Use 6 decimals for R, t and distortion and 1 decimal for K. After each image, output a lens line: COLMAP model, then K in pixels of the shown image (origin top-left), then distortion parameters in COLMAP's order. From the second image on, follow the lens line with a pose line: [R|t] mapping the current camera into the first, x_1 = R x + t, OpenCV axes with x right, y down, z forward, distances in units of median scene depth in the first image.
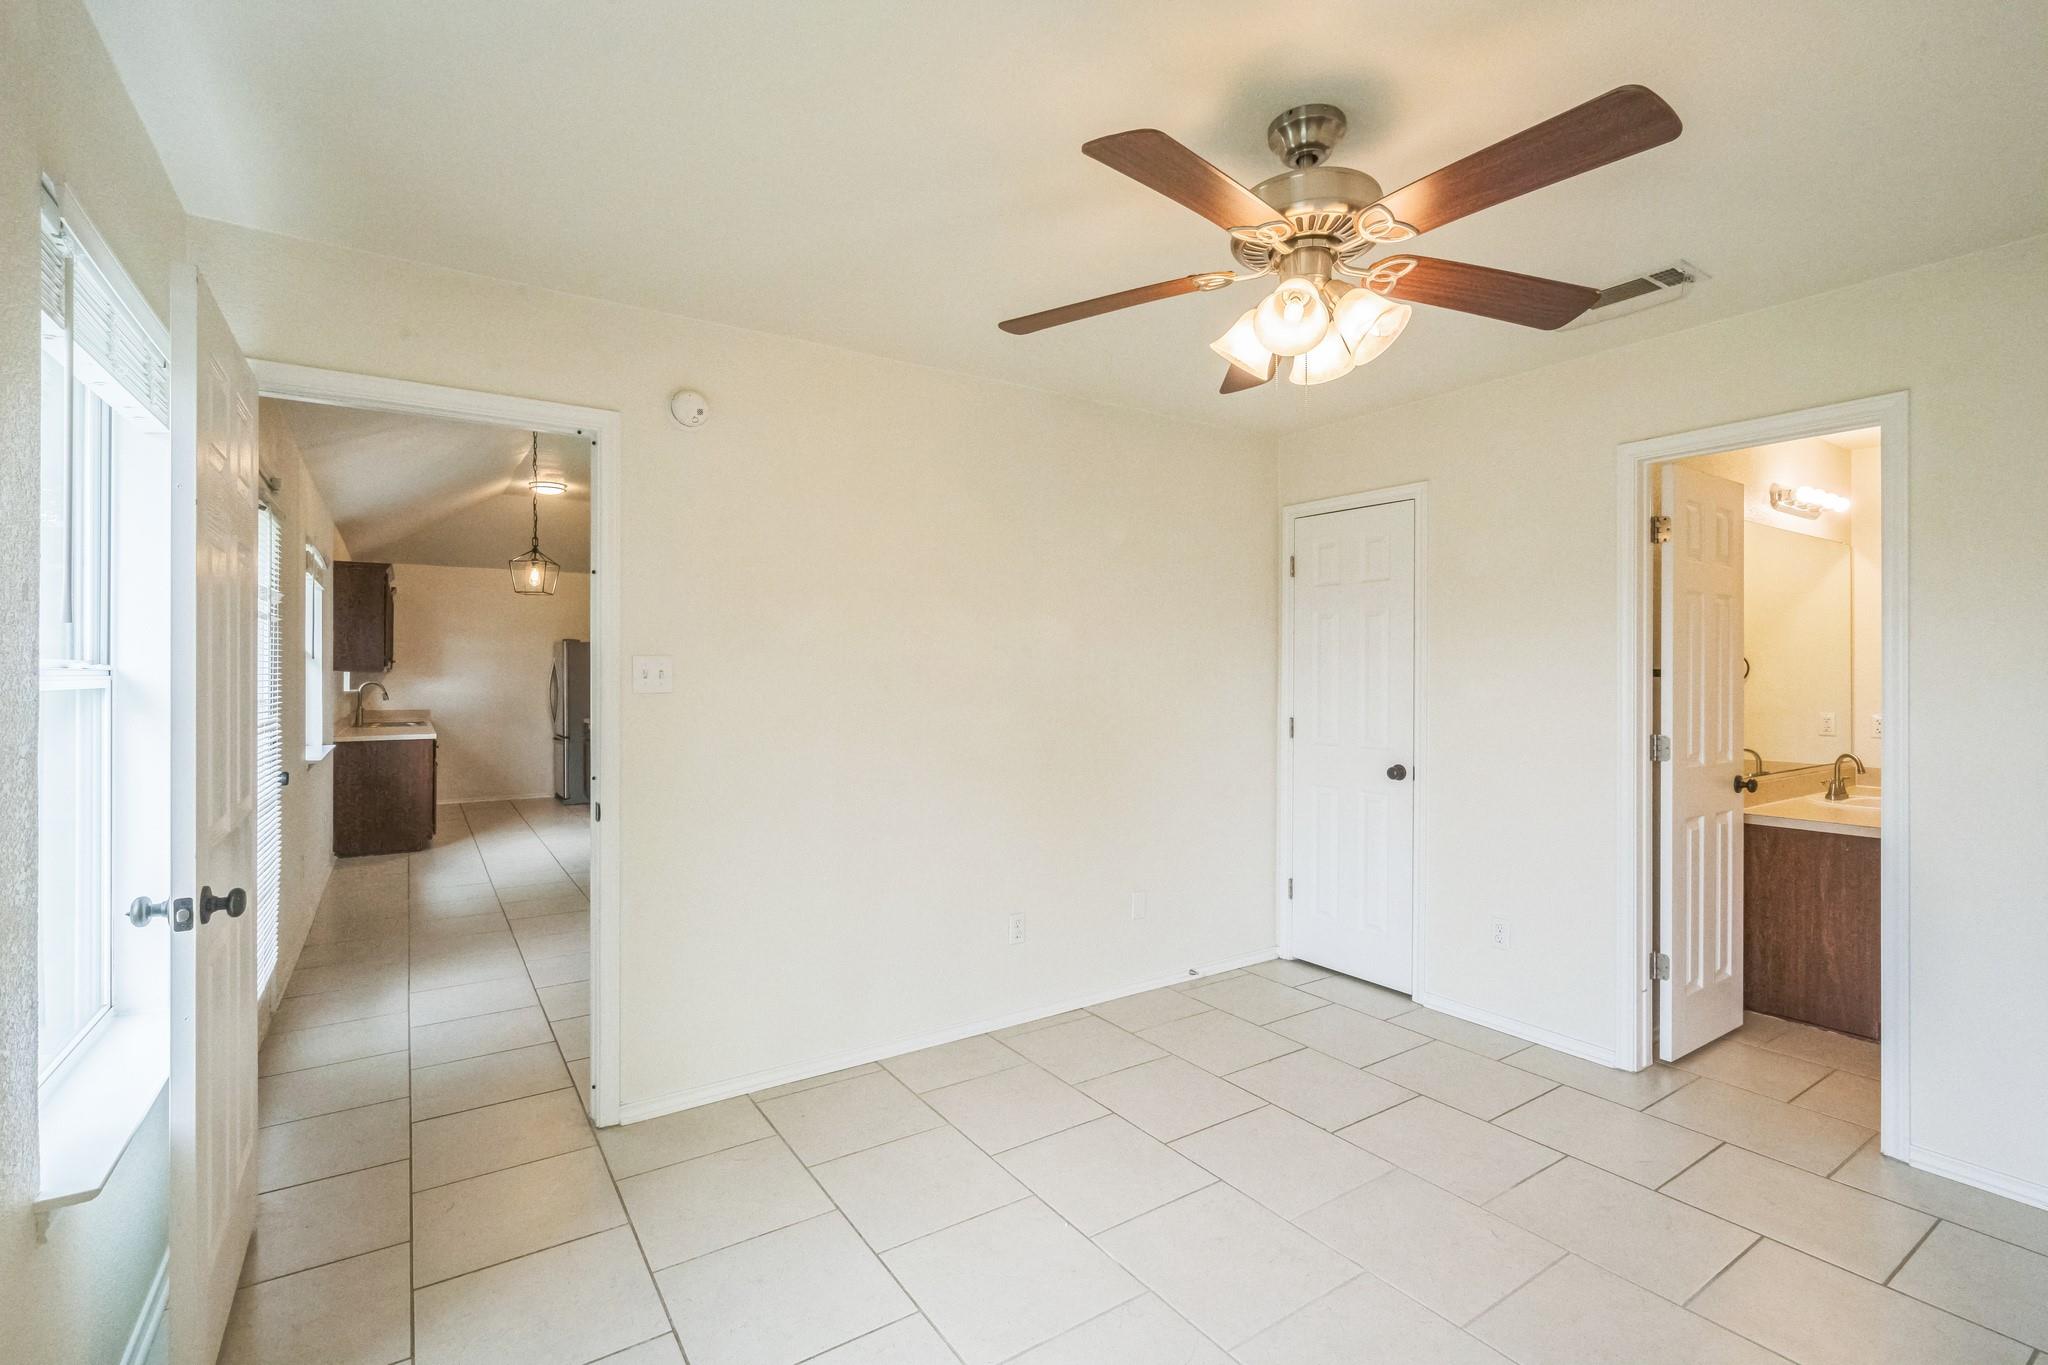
lens RADIAL K [[931.4, 0, 1021.1], [0, 931.4, 681.9], [0, 0, 1]] dist [-0.001139, -0.000178]
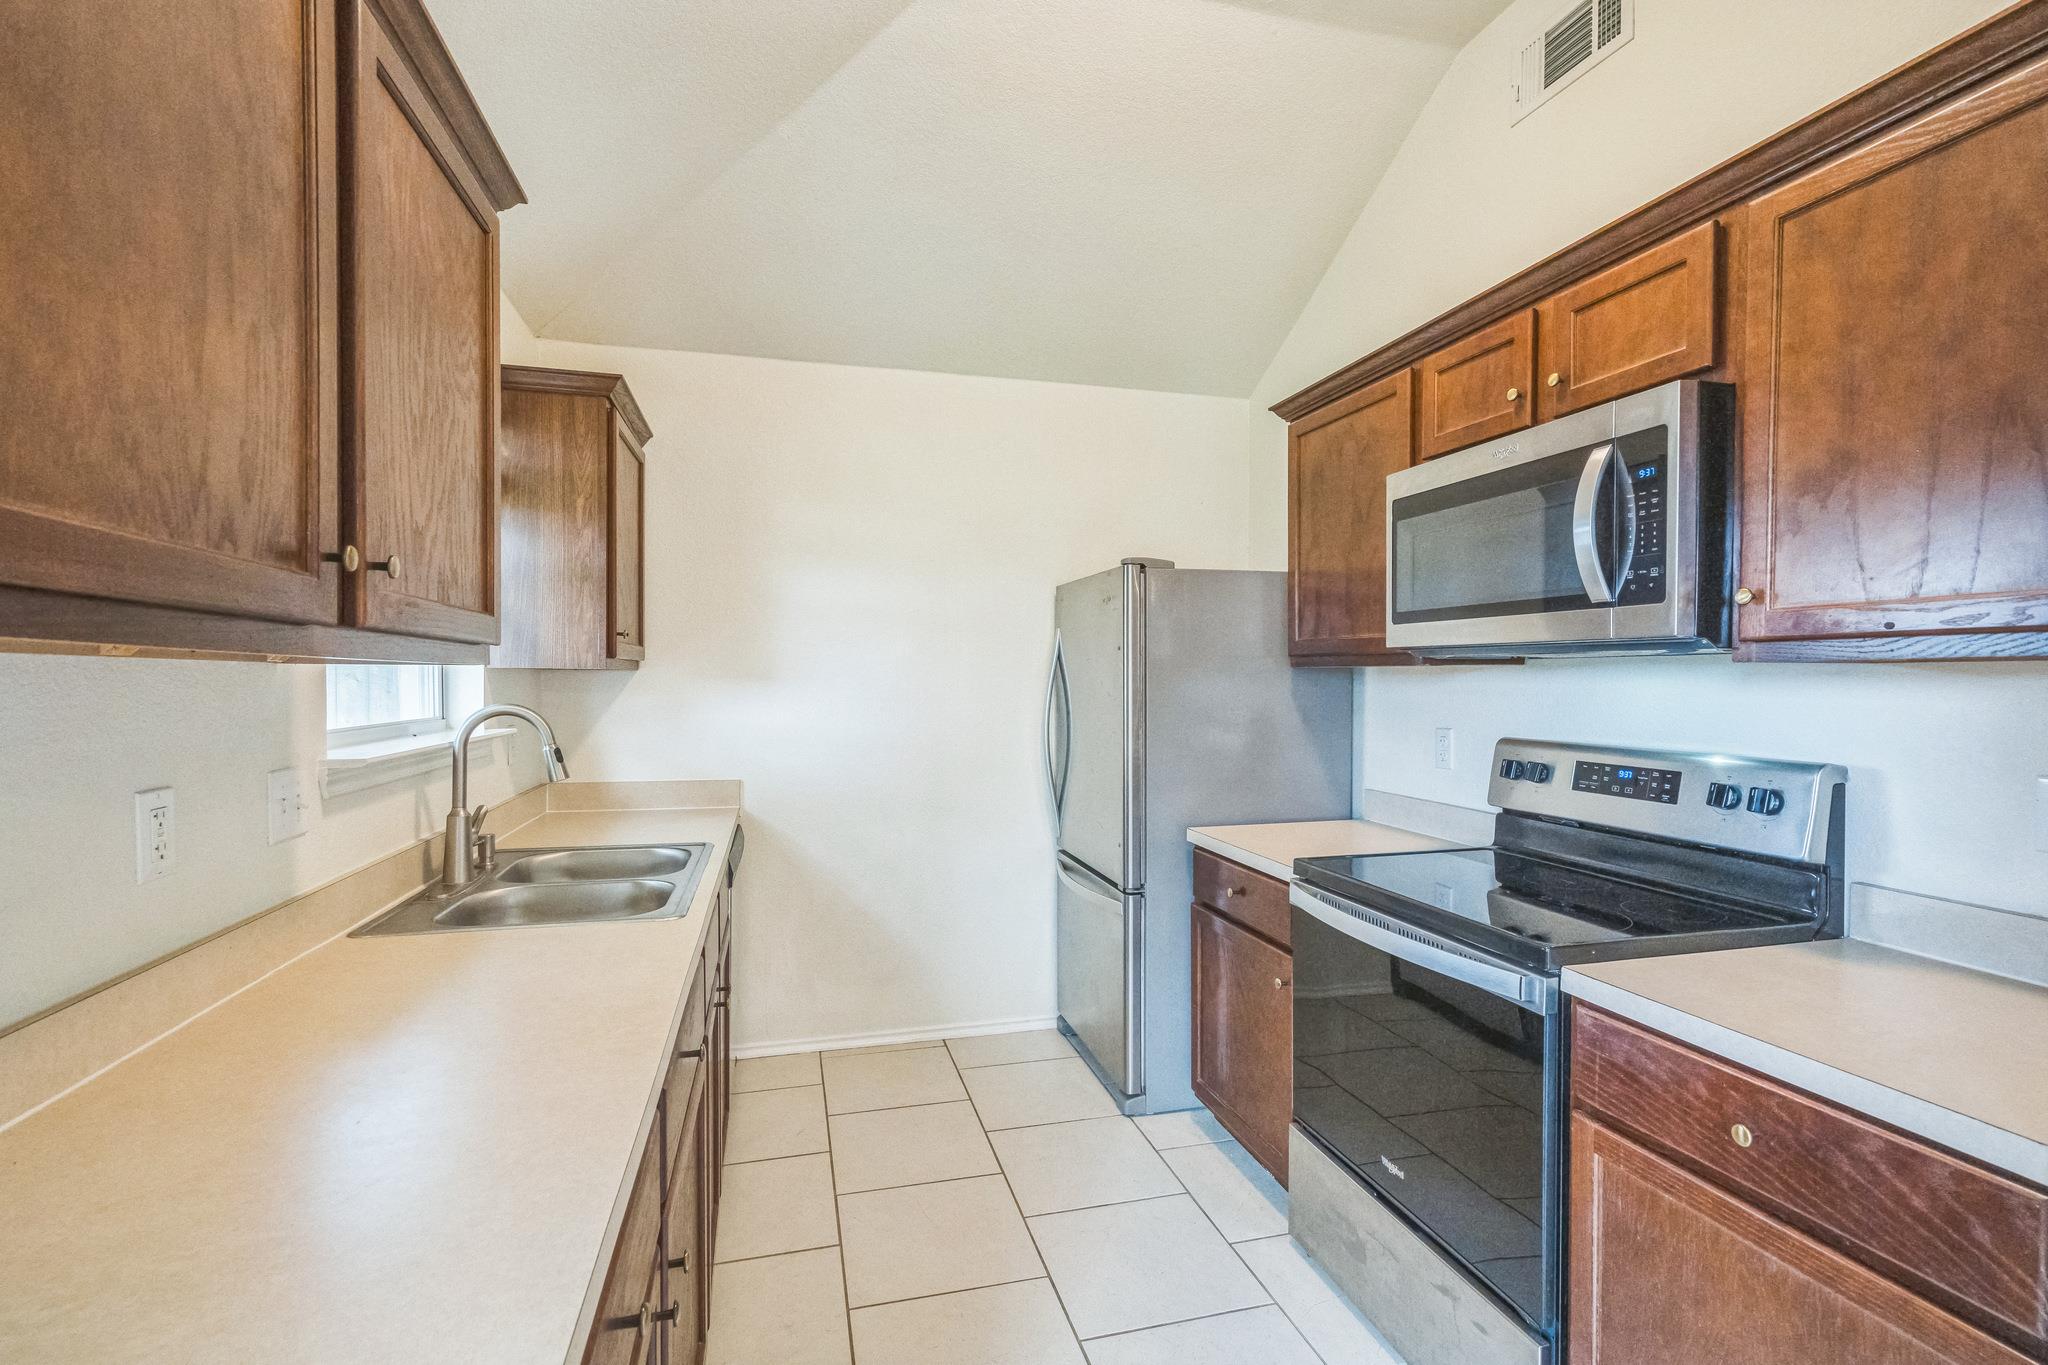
lens RADIAL K [[931.4, 0, 1036.6], [0, 931.4, 691.5], [0, 0, 1]] dist [-0.001139, -0.000178]
pose [[0.951583, 0.000830, -0.307392, -0.522547], [0.001957, 0.999960, 0.008759, -0.007638], [0.307387, -0.008936, 0.951543, 0.867326]]
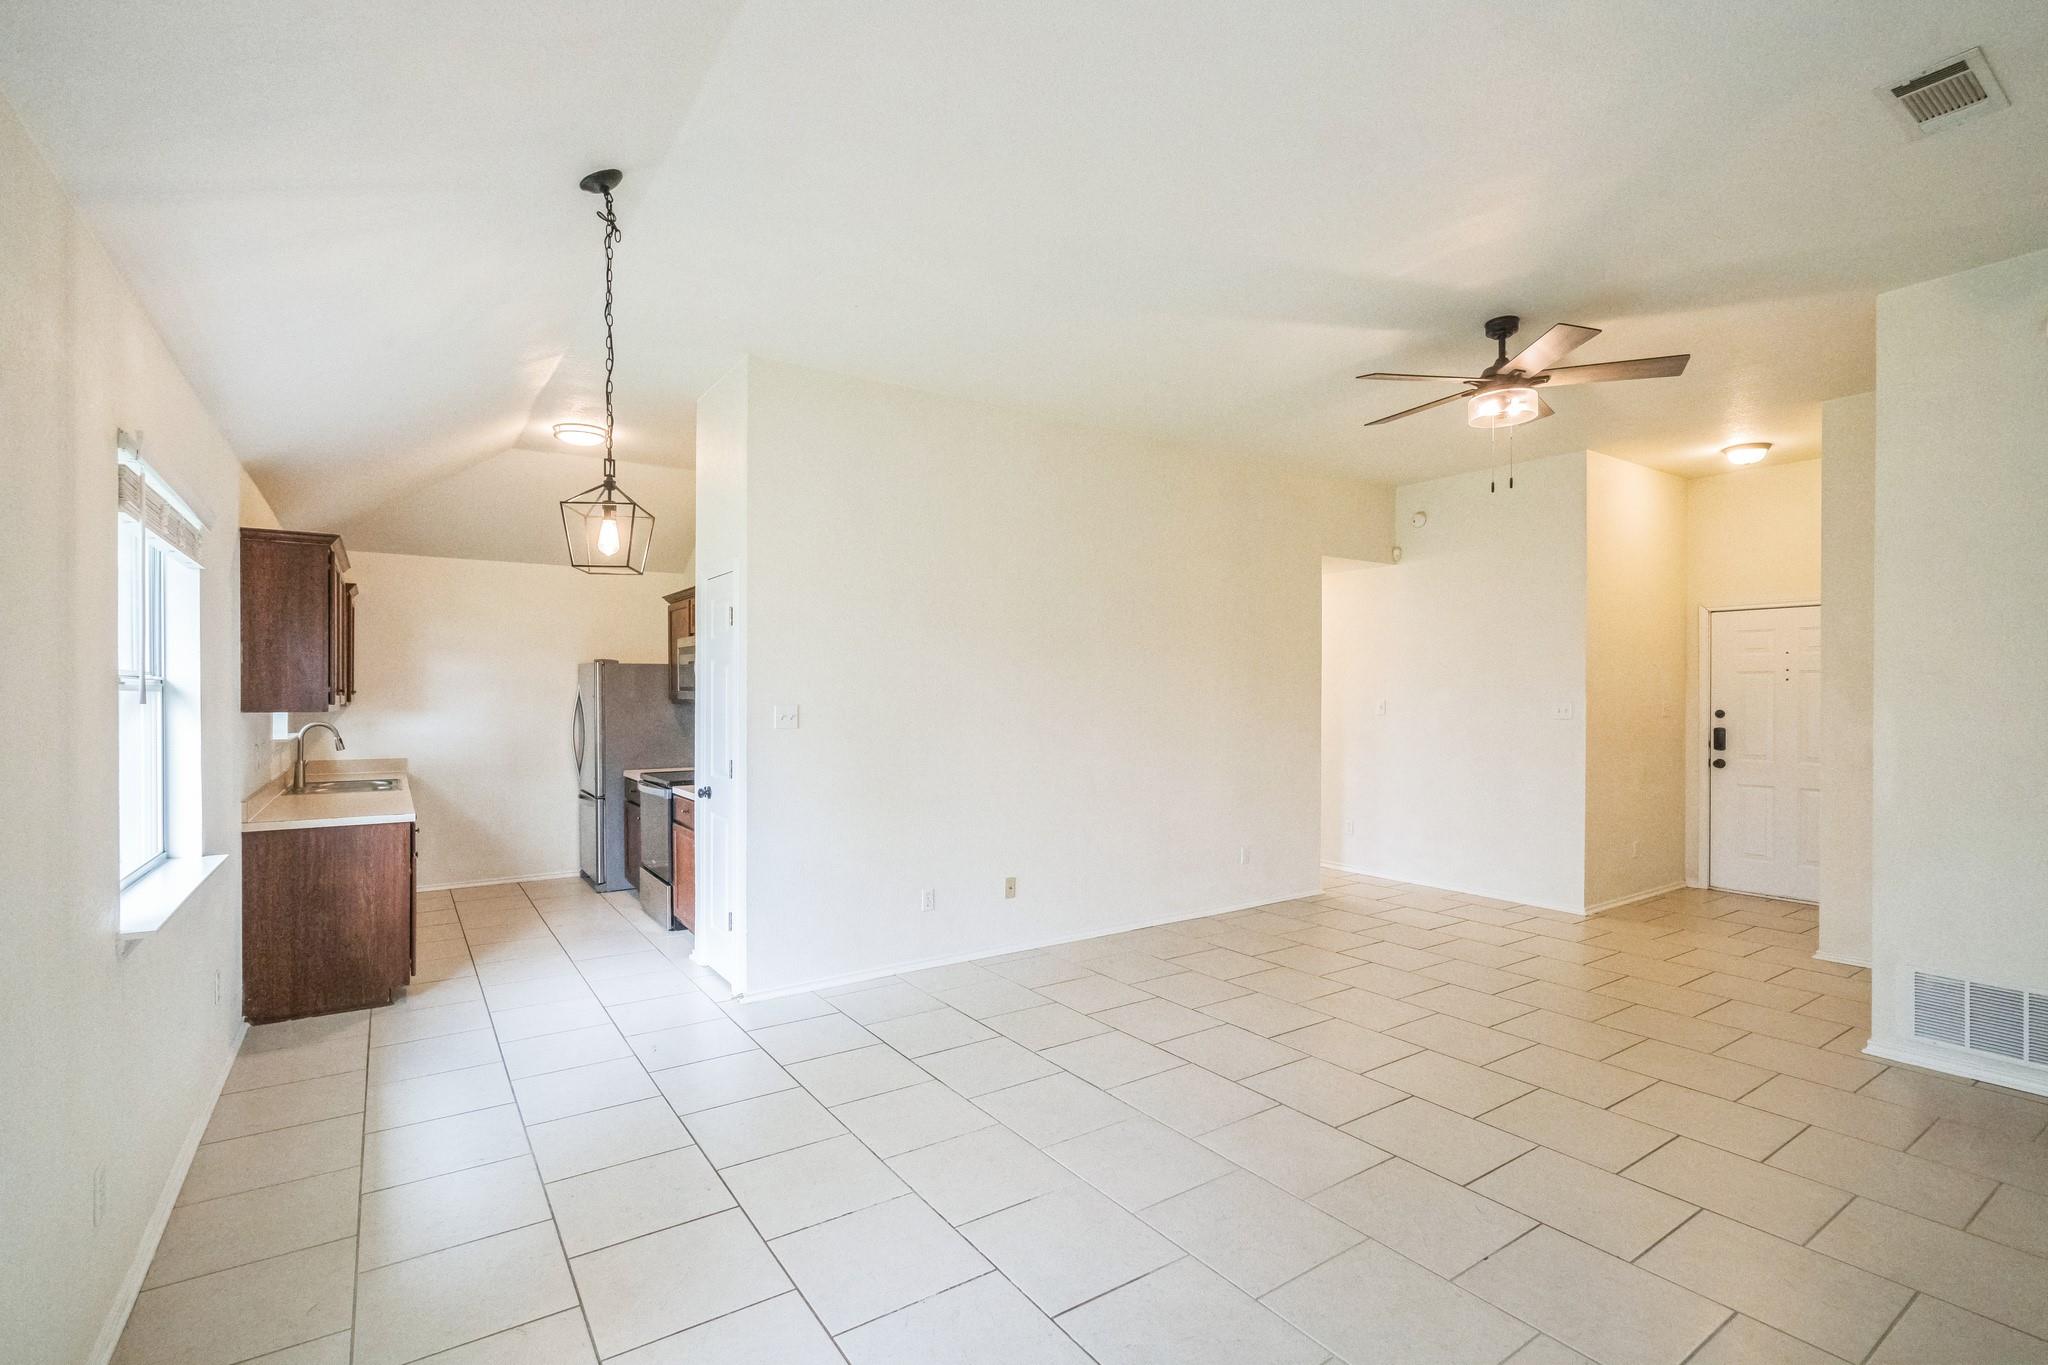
lens RADIAL K [[931.4, 0, 1017.9], [0, 931.4, 702.9], [0, 0, 1]] dist [-0.001139, -0.000178]
pose [[0.999919, -0.002686, 0.012435, -0.218499], [0.002651, 0.999992, 0.002848, -0.016600], [-0.012442, -0.002815, 0.999919, 0.349762]]
